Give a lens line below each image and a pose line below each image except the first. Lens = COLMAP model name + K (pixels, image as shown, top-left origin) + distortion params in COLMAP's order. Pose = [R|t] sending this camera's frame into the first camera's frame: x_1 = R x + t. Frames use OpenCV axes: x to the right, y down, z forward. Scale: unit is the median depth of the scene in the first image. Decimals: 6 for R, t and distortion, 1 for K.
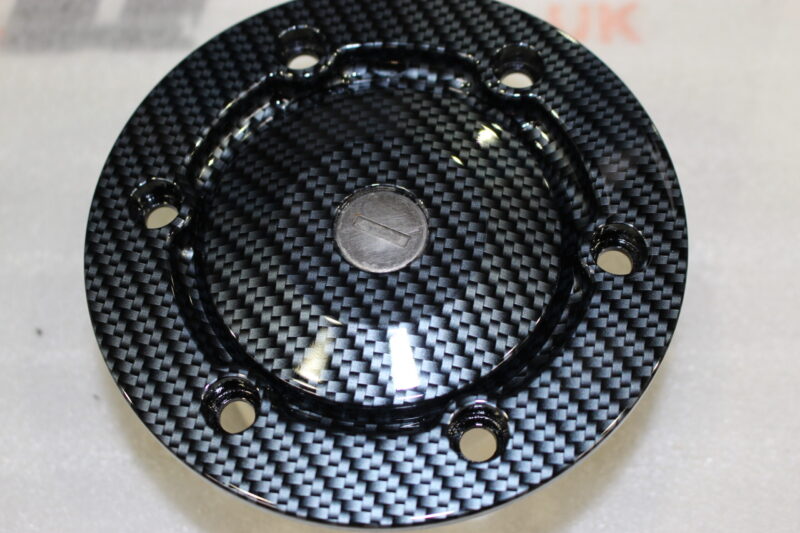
lens RADIAL K [[1075.9, 0, 398.8], [0, 1075.9, 262.3], [0, 0, 1]] dist [-0.019126, 0.000000]
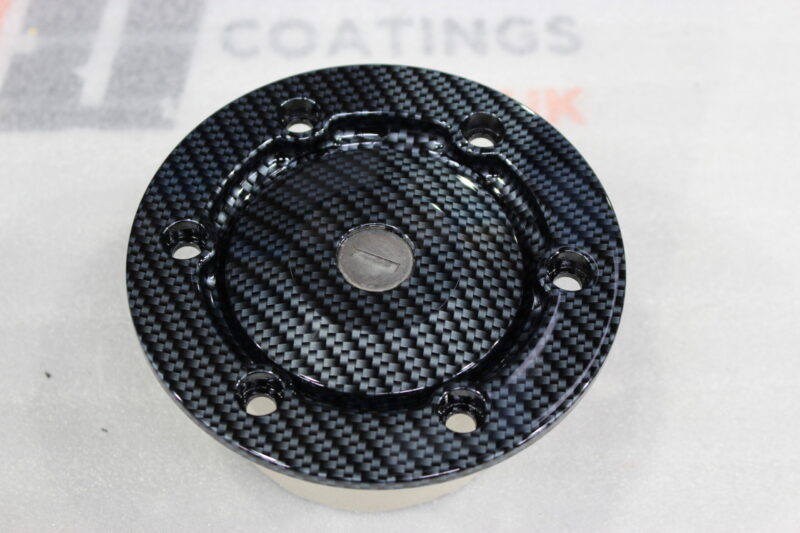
lens RADIAL K [[1290.5, 0, 399.9], [0, 1290.5, 268.7], [0, 0, 1]] dist [0.059448, 0.000000]
pose [[0.997671, -0.006585, 0.067898, -0.086457], [0.014595, 0.992886, -0.118169, 0.151148], [-0.066636, 0.118885, 0.990669, -0.434633]]
